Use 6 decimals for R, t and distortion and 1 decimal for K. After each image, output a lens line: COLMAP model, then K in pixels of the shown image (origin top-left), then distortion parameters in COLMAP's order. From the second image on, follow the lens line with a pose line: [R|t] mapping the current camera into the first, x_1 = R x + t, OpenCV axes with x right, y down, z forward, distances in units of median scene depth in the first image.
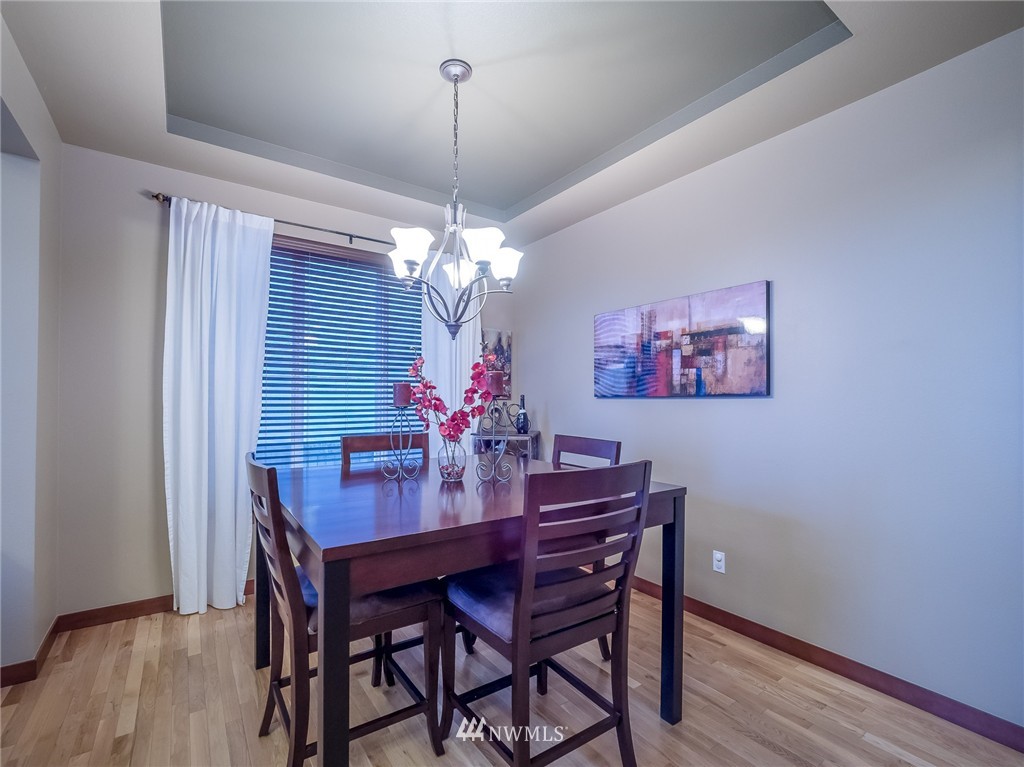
lens RADIAL K [[468.3, 0, 509.3], [0, 468.3, 393.2], [0, 0, 1]] dist [-0.009332, 0.000523]
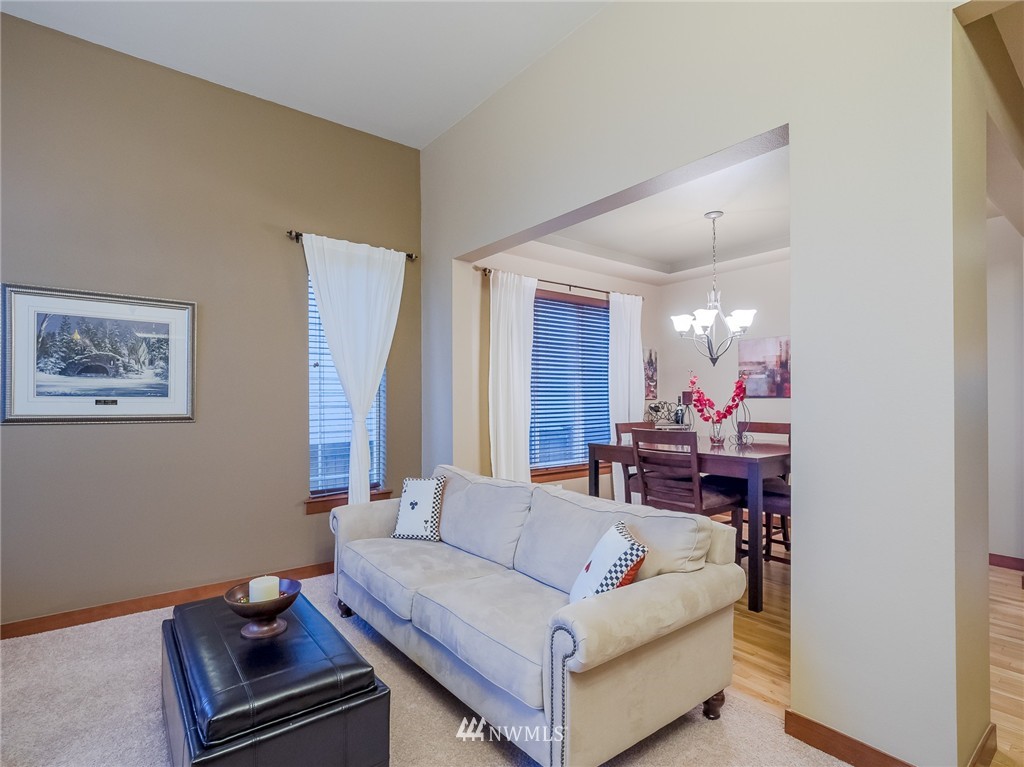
lens RADIAL K [[517.1, 0, 513.3], [0, 517.1, 384.6], [0, 0, 1]] dist [-0.002485, -0.000074]
pose [[0.998850, -0.008068, 0.047269, -0.632358], [0.008763, 0.999856, -0.014521, -0.014876], [-0.047145, 0.014918, 0.998777, -0.600583]]
